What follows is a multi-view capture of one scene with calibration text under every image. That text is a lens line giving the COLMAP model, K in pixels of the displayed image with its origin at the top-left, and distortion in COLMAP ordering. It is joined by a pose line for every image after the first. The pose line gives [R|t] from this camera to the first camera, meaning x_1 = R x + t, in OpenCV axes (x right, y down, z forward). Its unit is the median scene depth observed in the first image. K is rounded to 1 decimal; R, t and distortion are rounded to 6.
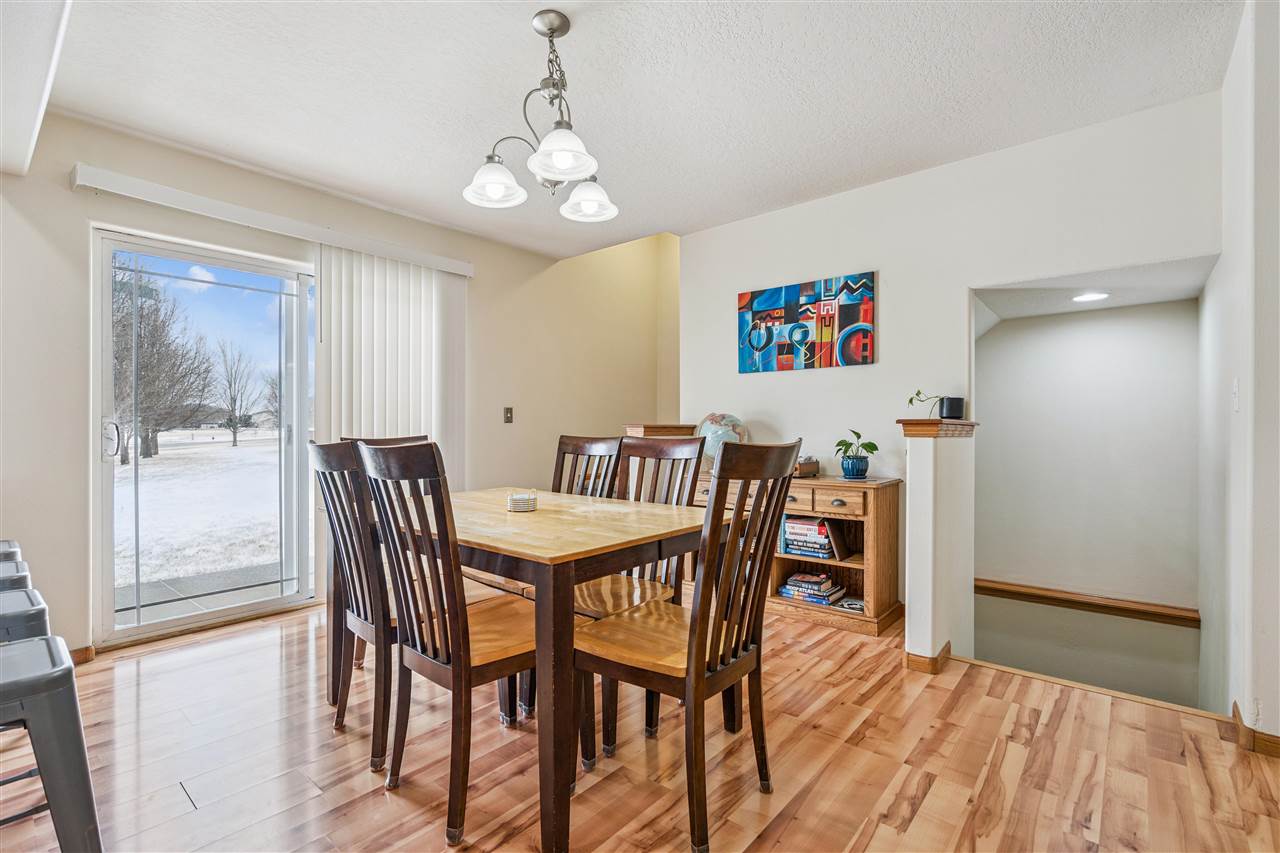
lens RADIAL K [[581.4, 0, 641.4], [0, 581.4, 430.6], [0, 0, 1]] dist [-0.002048, 0.000191]
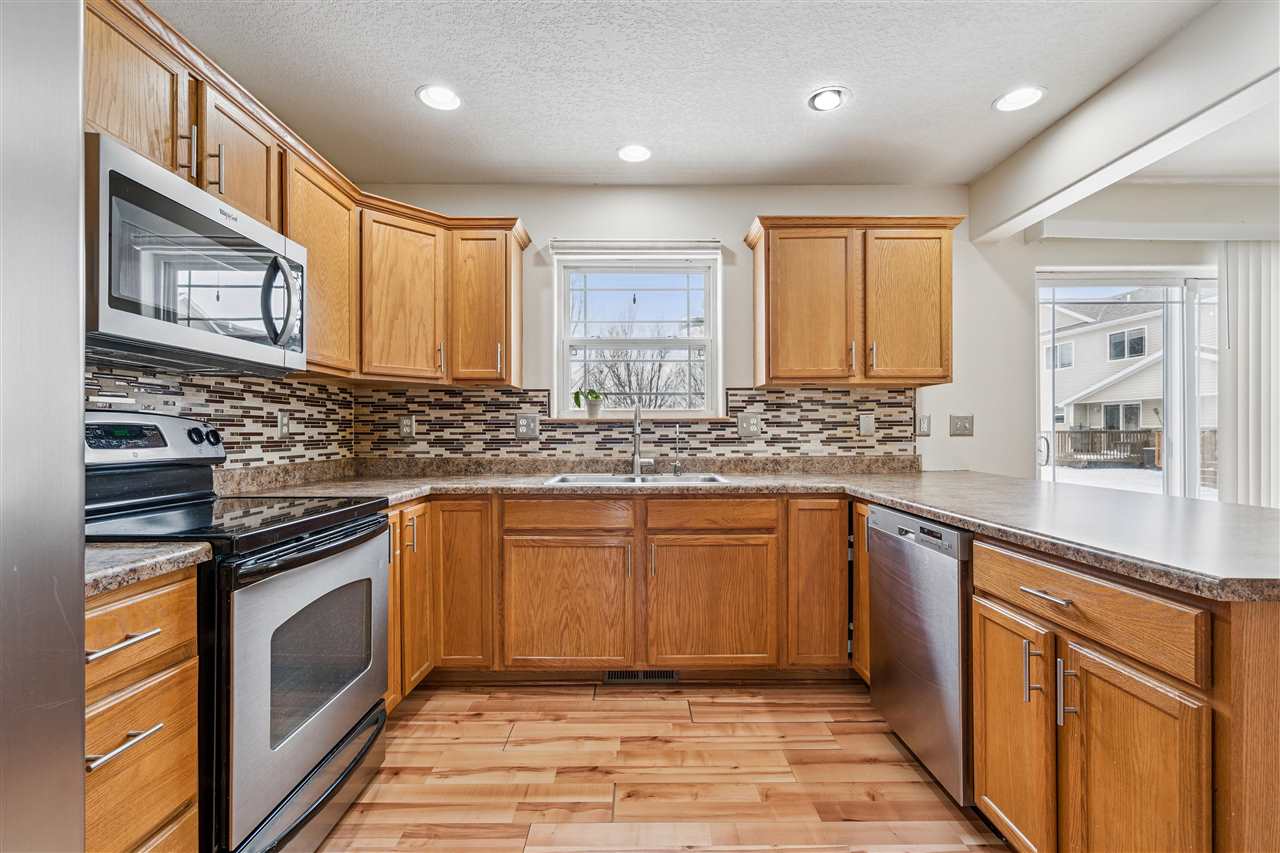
lens RADIAL K [[583.1, 0, 641.0], [0, 583.1, 434.2], [0, 0, 1]] dist [-0.001661, 0.001231]
pose [[0.655836, 0.005201, -0.754885, -0.454679], [-0.000242, 0.999978, 0.006680, -0.022096], [0.754903, -0.004198, 0.655823, -0.304900]]
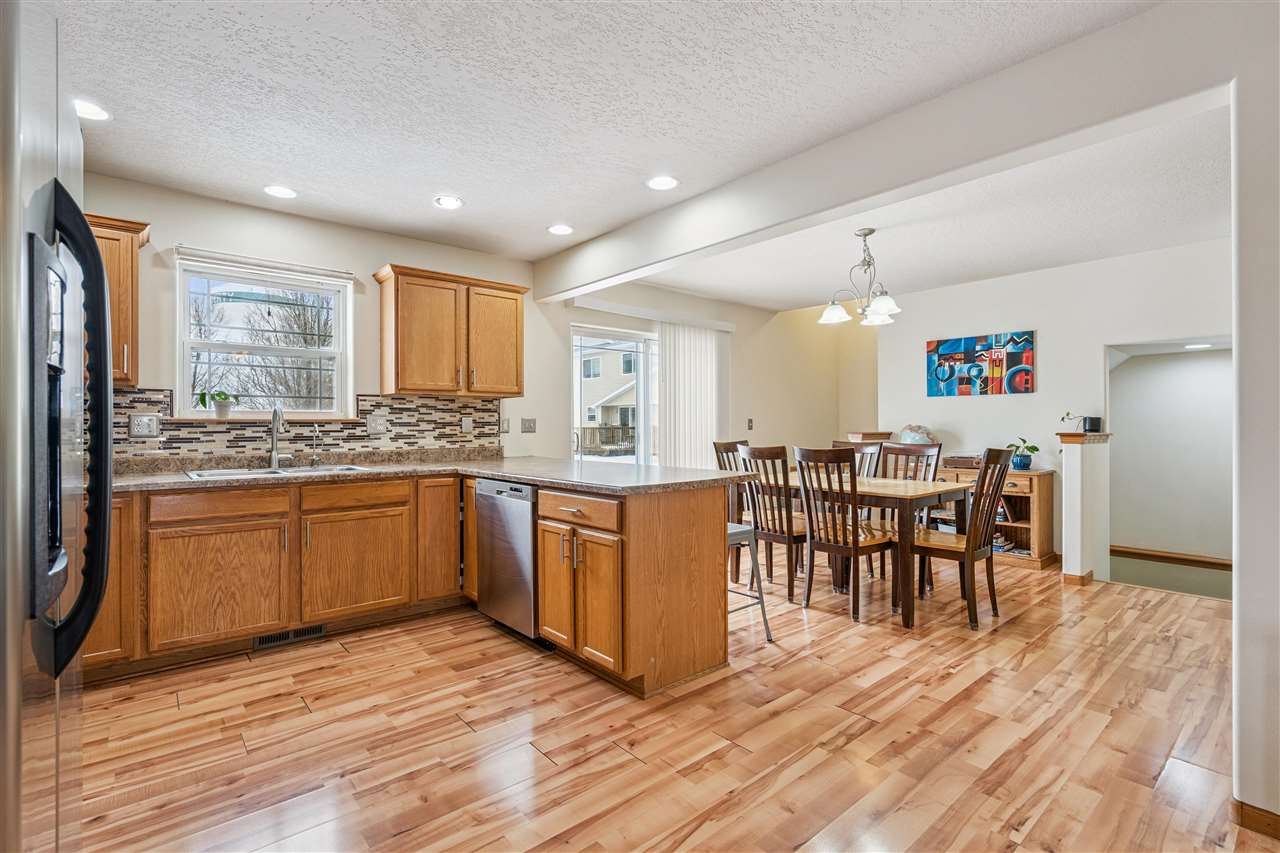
lens RADIAL K [[590.7, 0, 637.3], [0, 590.7, 421.6], [0, 0, 1]] dist [-0.002404, 0.001028]
pose [[0.987263, -0.000920, -0.159096, -0.350385], [-0.000403, 0.999966, -0.008284, -0.027520], [0.159098, 0.008243, 0.987228, -0.632440]]
